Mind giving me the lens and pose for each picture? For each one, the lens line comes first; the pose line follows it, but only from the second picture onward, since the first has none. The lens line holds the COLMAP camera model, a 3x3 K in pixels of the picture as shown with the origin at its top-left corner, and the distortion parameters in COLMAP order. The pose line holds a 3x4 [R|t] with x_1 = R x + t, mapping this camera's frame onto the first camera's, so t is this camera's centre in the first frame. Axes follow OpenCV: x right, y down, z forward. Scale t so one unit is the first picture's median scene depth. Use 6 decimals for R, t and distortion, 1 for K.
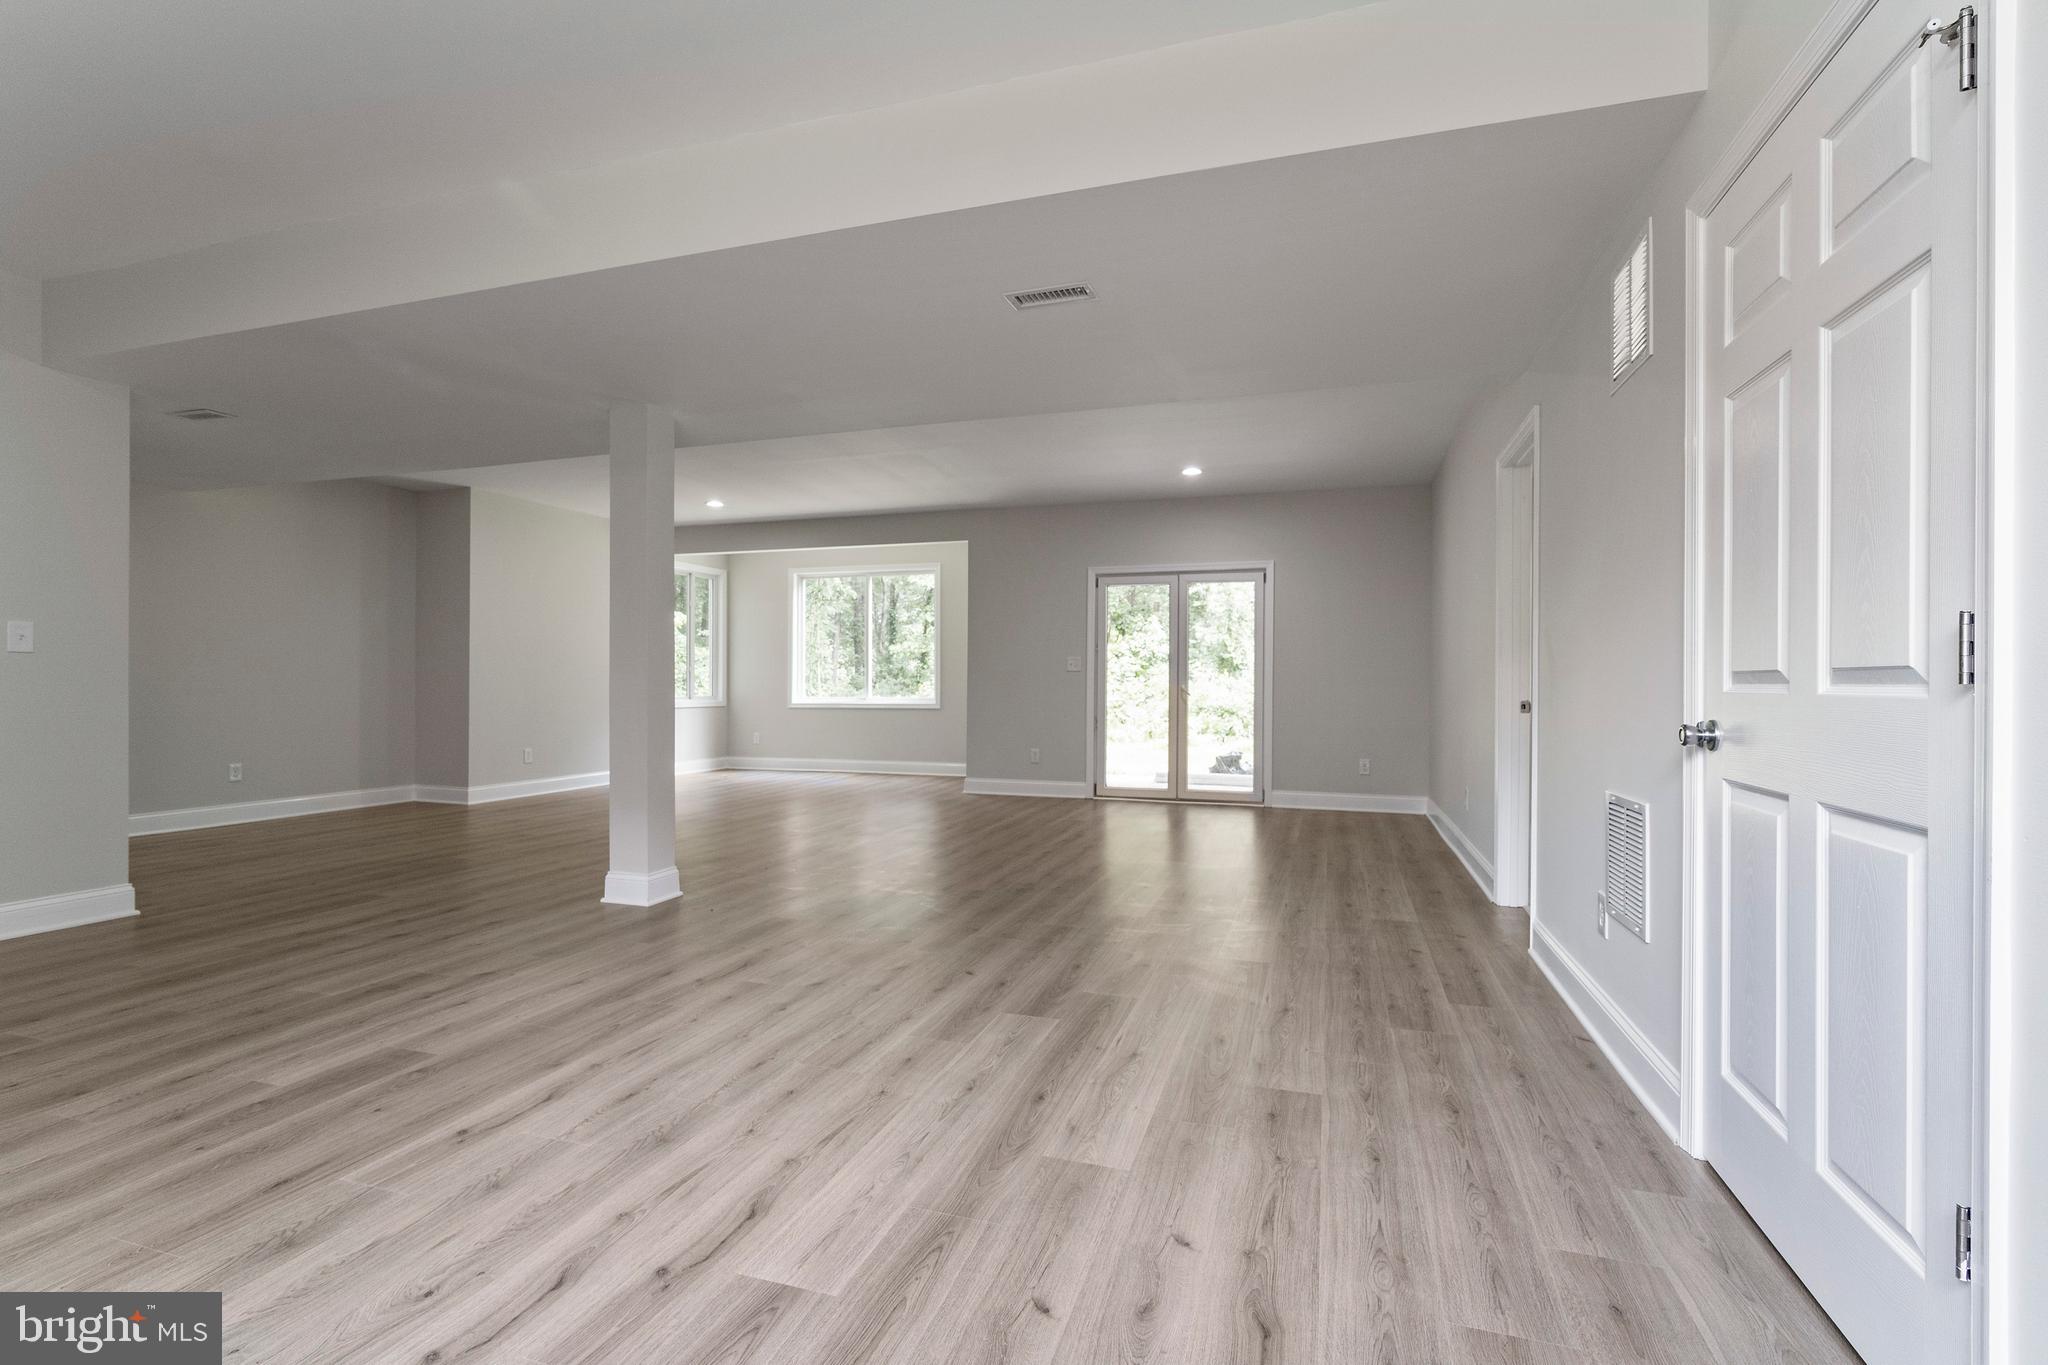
lens RADIAL K [[938.3, 0, 1019.7], [0, 938.3, 676.6], [0, 0, 1]] dist [-0.003940, 0.002663]
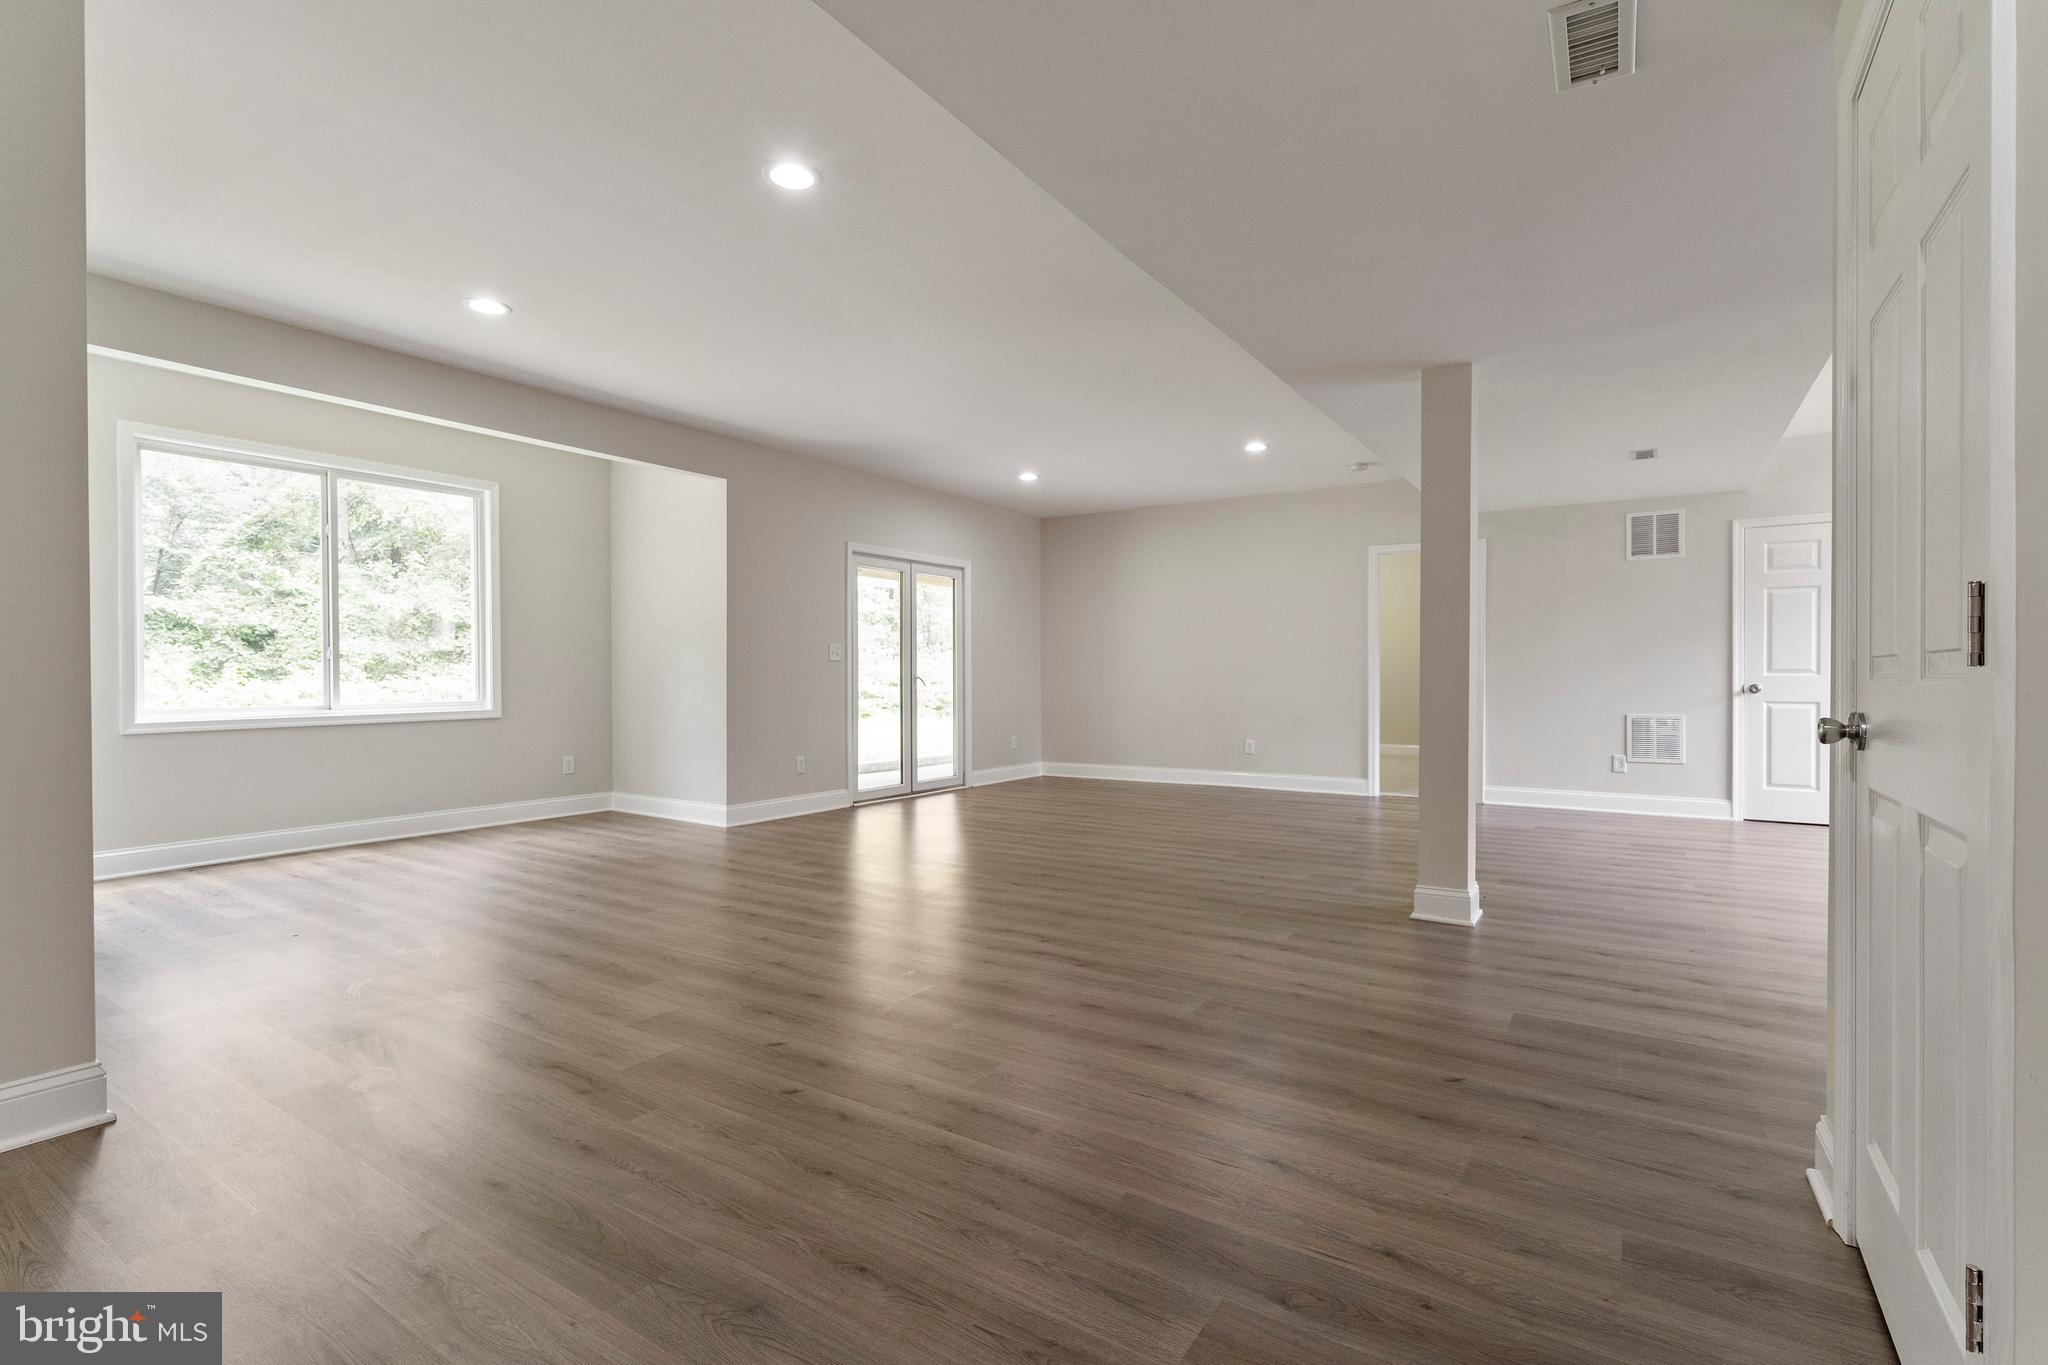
lens RADIAL K [[938.3, 0, 1033.7], [0, 938.3, 683.6], [0, 0, 1]] dist [-0.003940, 0.002663]
pose [[0.264870, -0.014132, 0.964181, -1.417037], [-0.007344, 0.999834, 0.016672, -0.000692], [-0.964256, -0.011497, 0.264722, 1.176510]]
